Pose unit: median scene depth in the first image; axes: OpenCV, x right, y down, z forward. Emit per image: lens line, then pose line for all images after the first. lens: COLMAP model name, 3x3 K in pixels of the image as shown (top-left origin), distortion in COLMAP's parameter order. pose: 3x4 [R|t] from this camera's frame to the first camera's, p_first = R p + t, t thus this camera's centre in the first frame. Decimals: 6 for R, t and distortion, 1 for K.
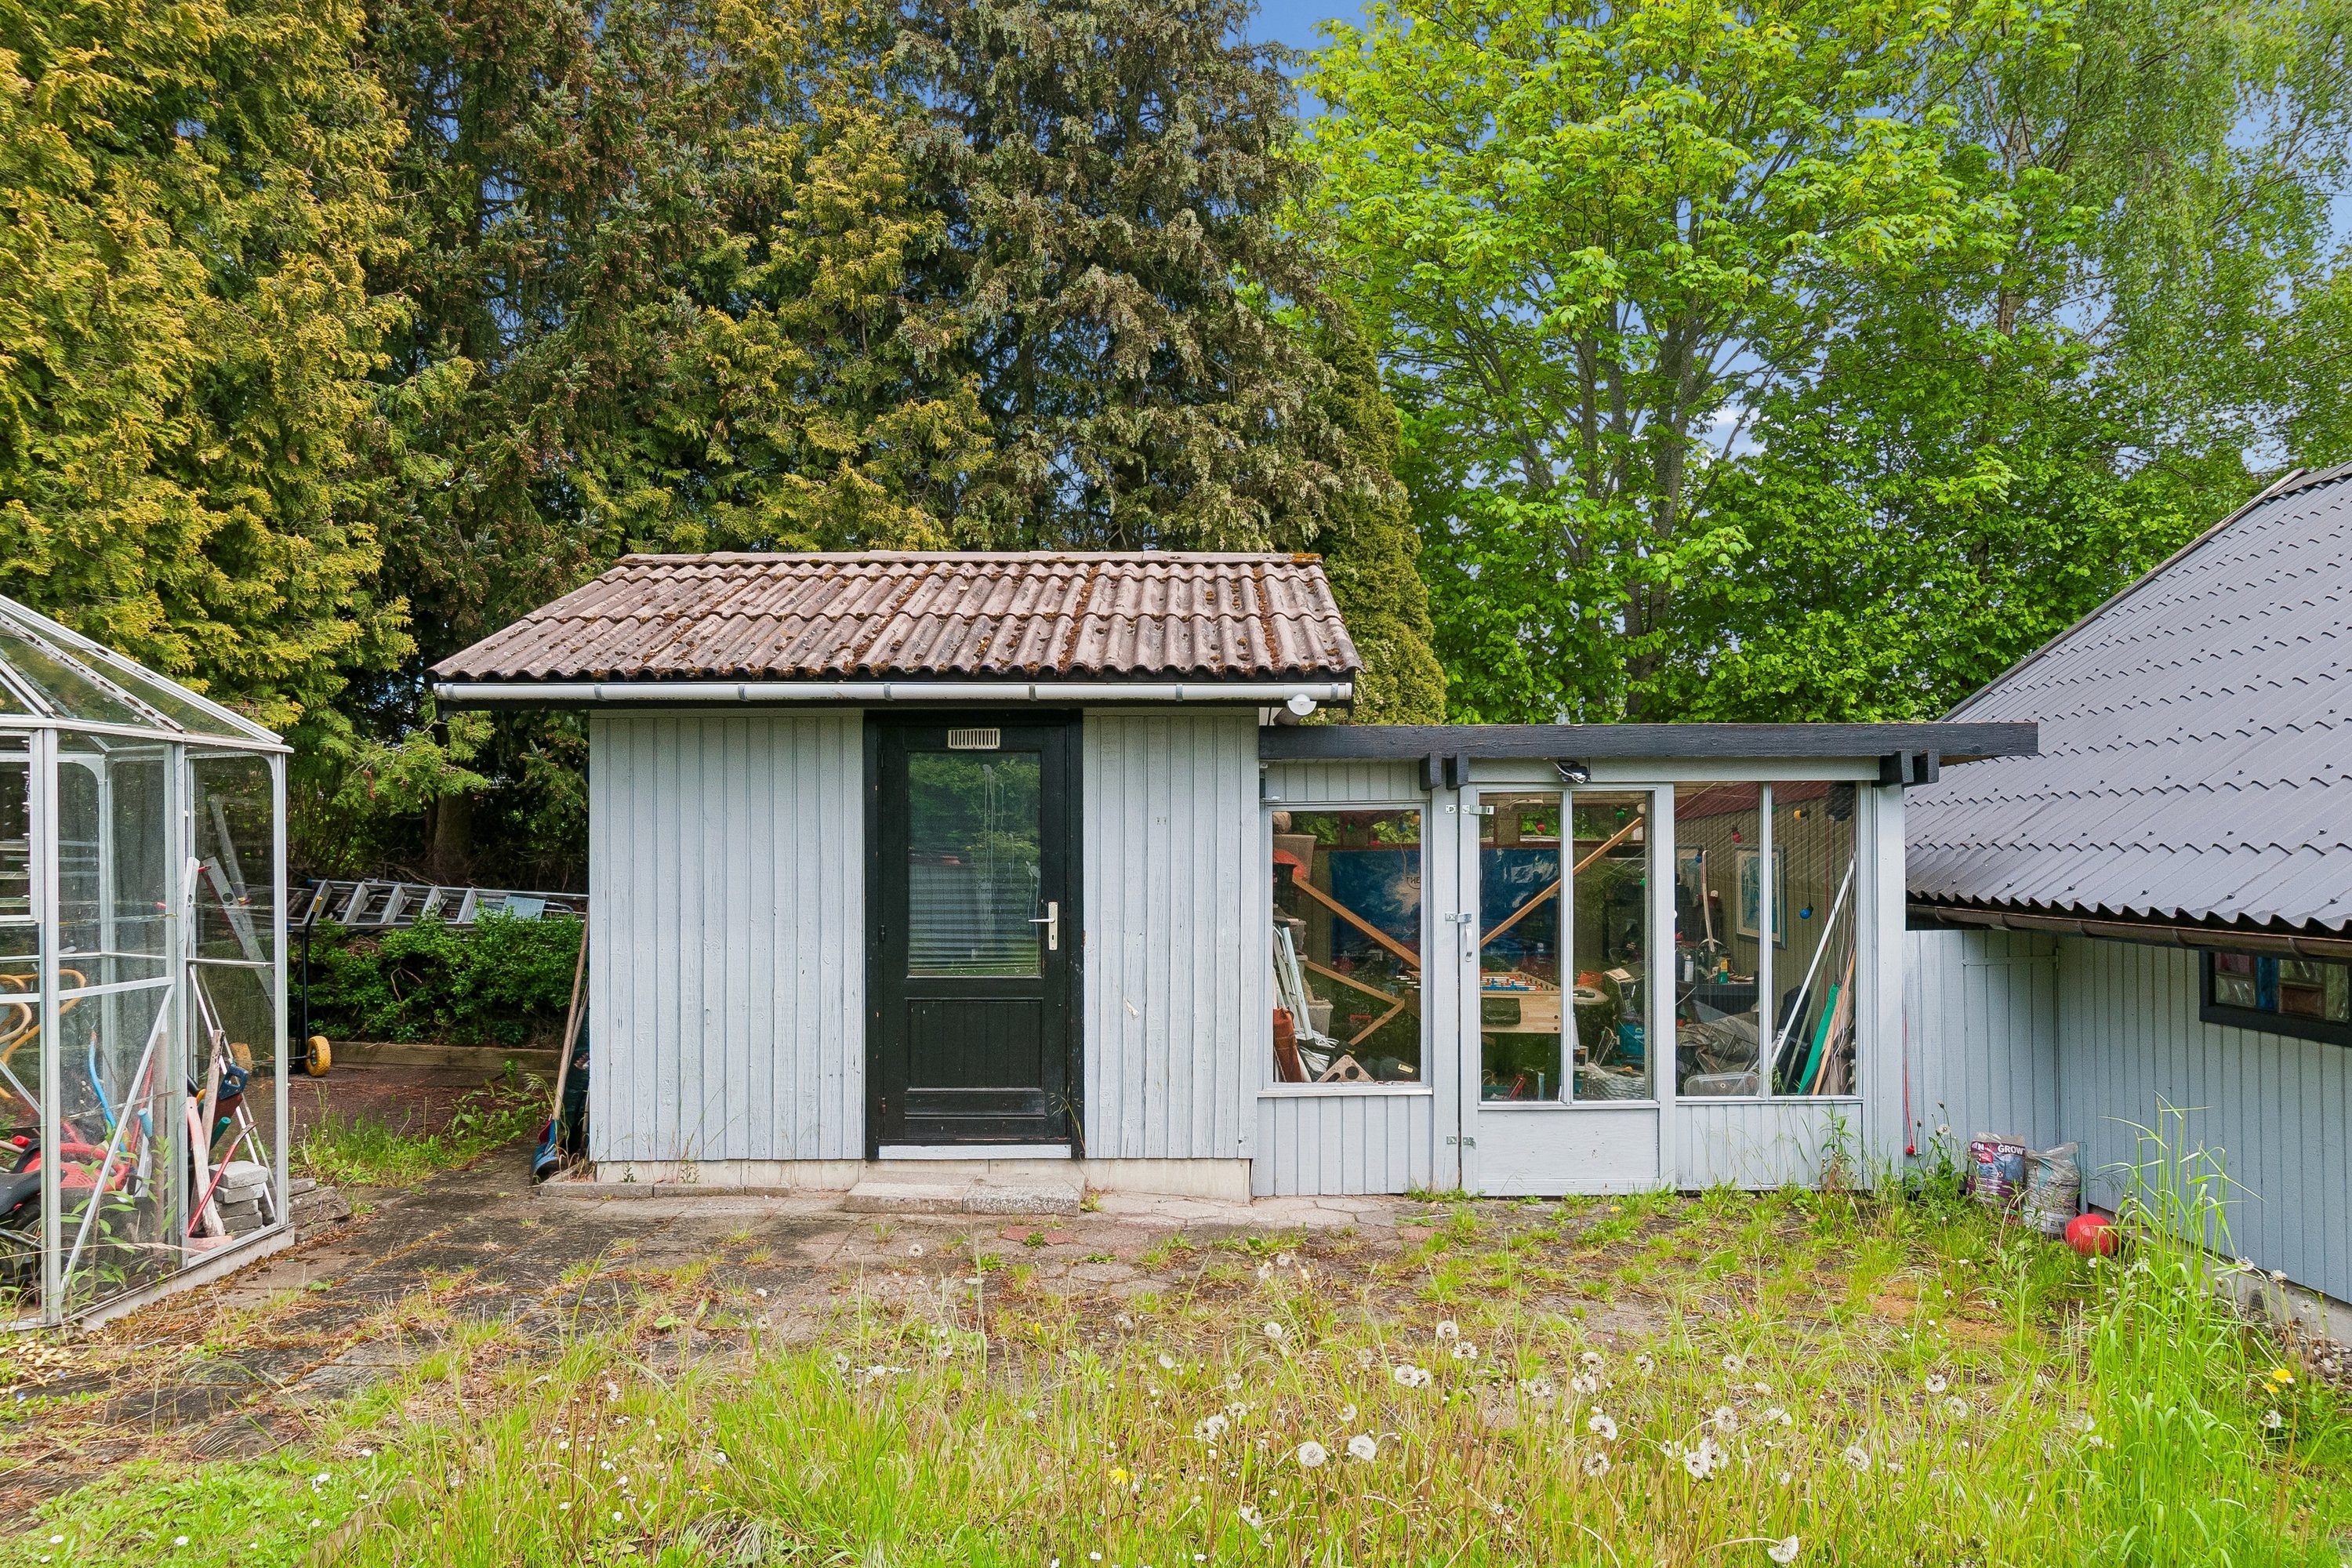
lens RADIAL K [[1609.1, 0, 1179.2], [0, 1609.1, 849.0], [0, 0, 1]] dist [-0.007080, 0.001393]
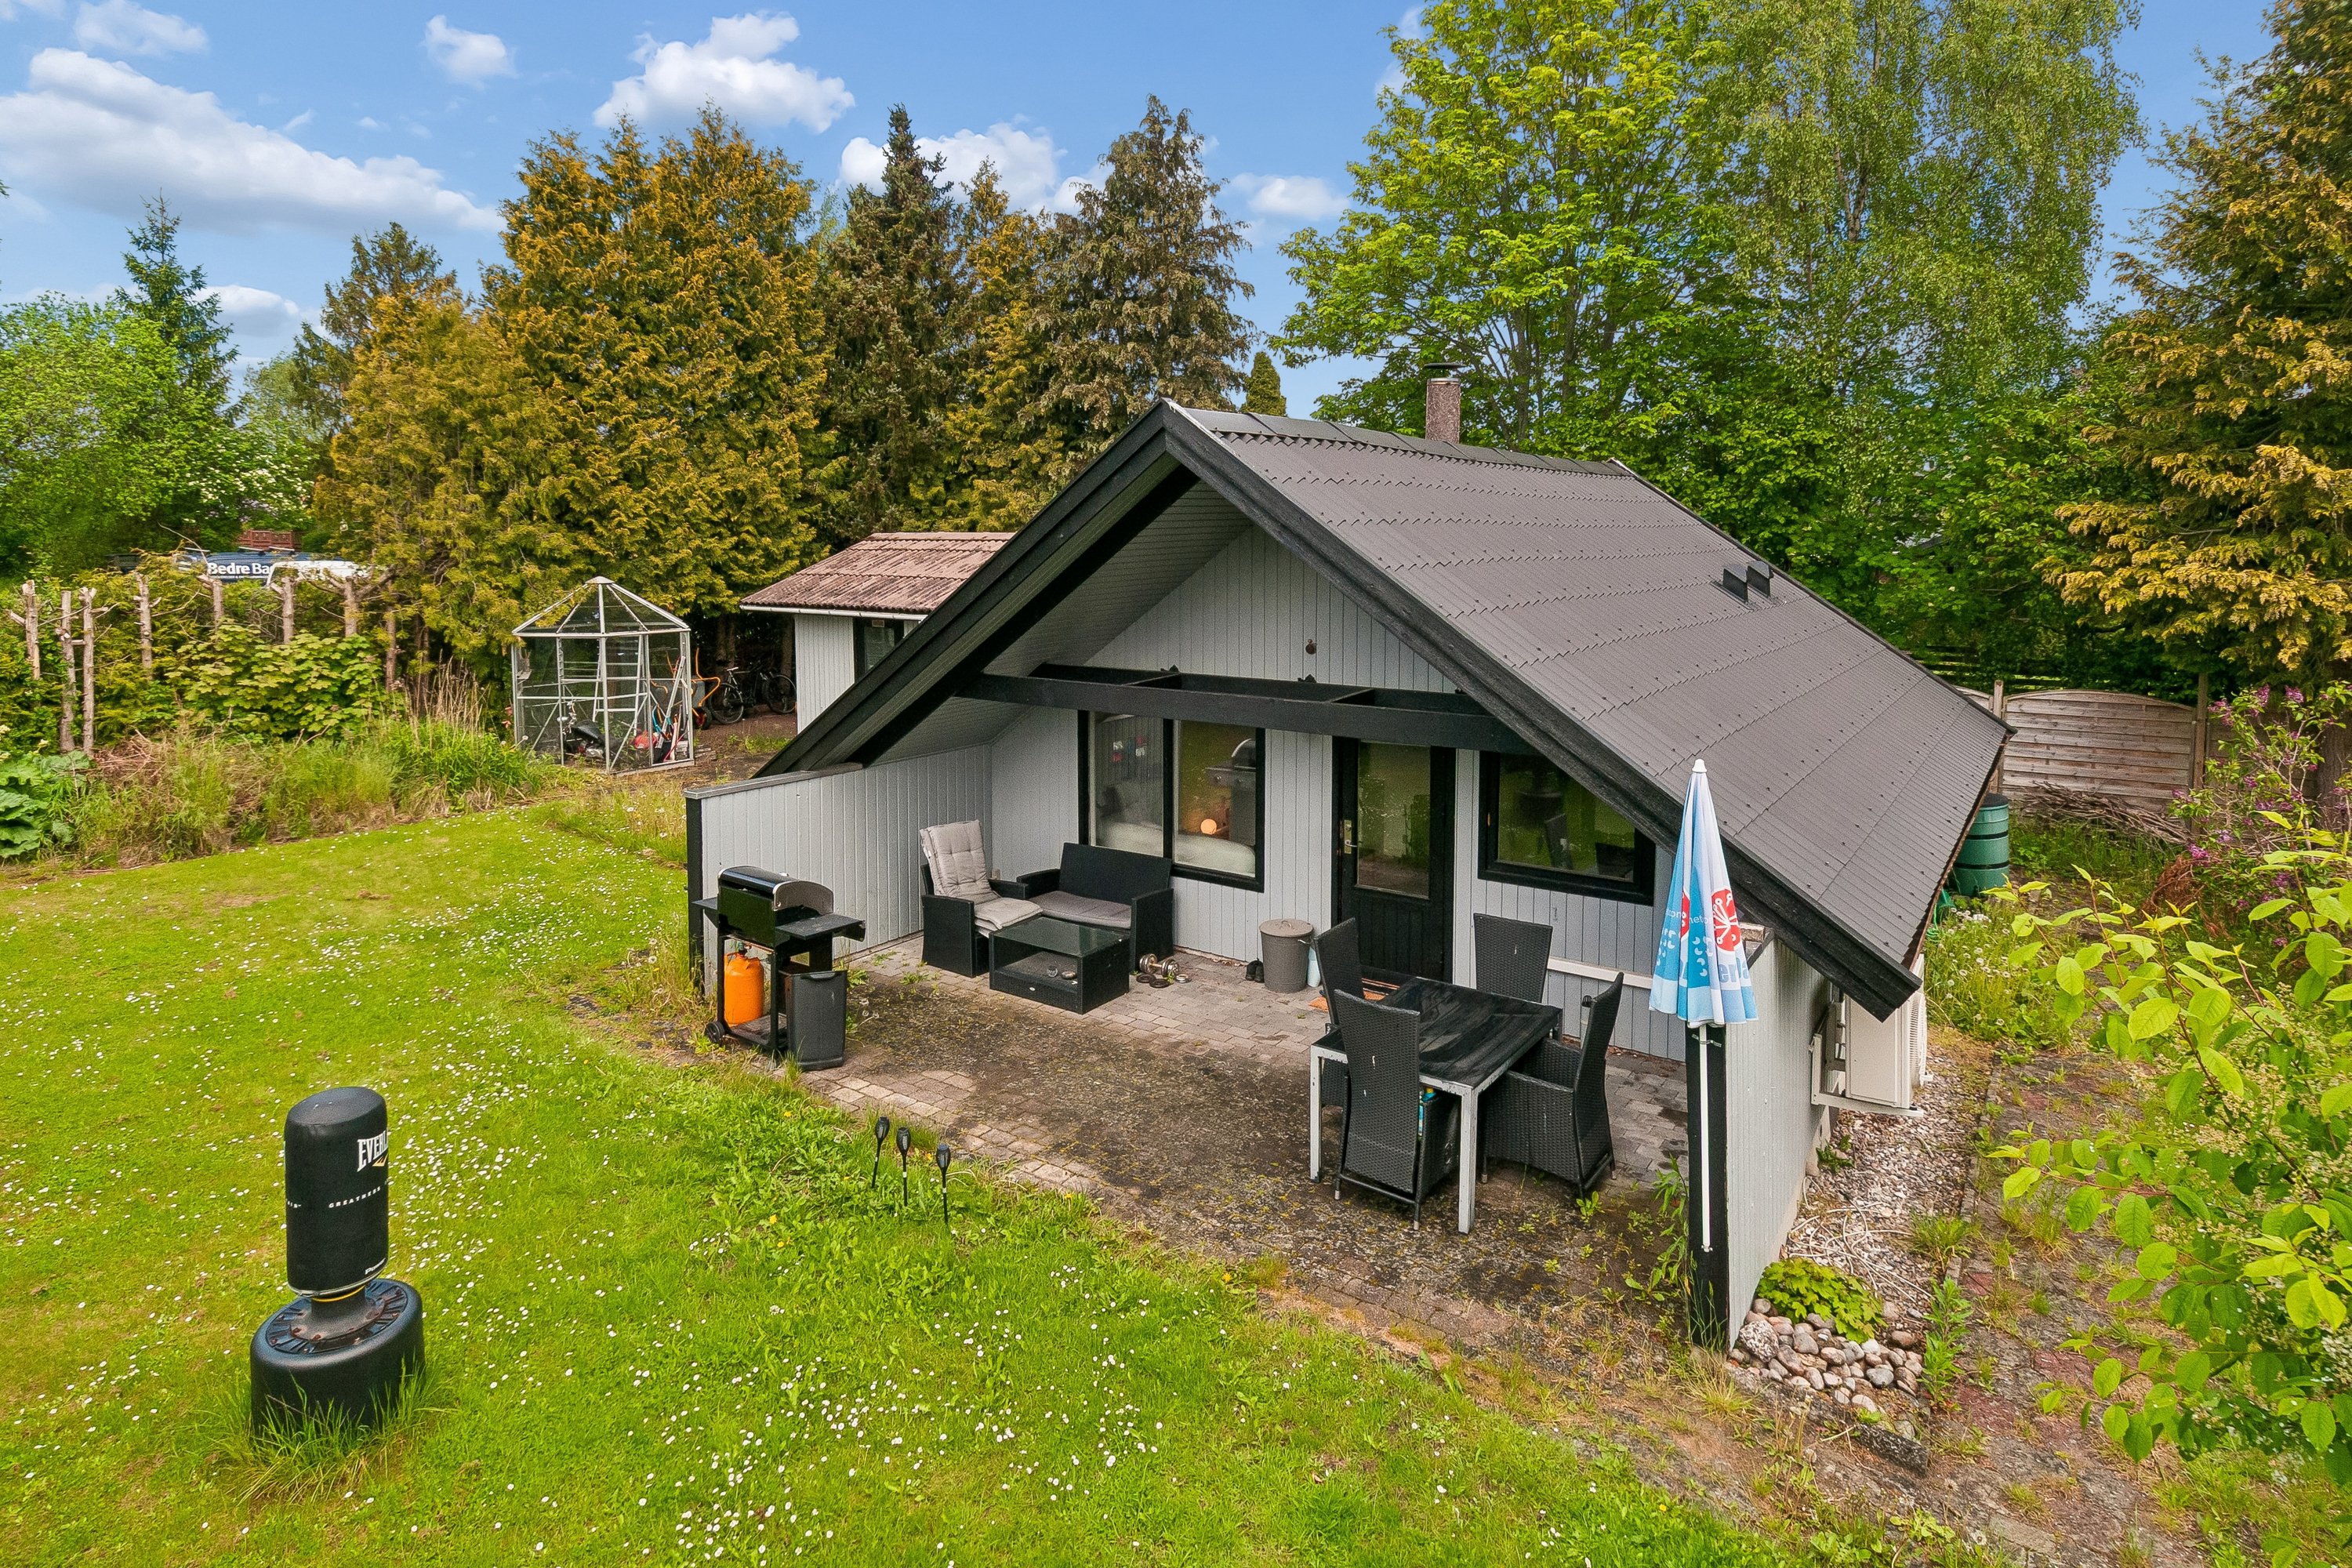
lens RADIAL K [[1280.9, 0, 1146.9], [0, 1280.9, 604.9], [0, 0, 1]] dist [0.019130, -0.025247]
pose [[0.806759, 0.028711, -0.590183, 1.584404], [0.002960, 0.998610, 0.052627, -0.211553], [0.590874, -0.044204, 0.805552, -0.575138]]
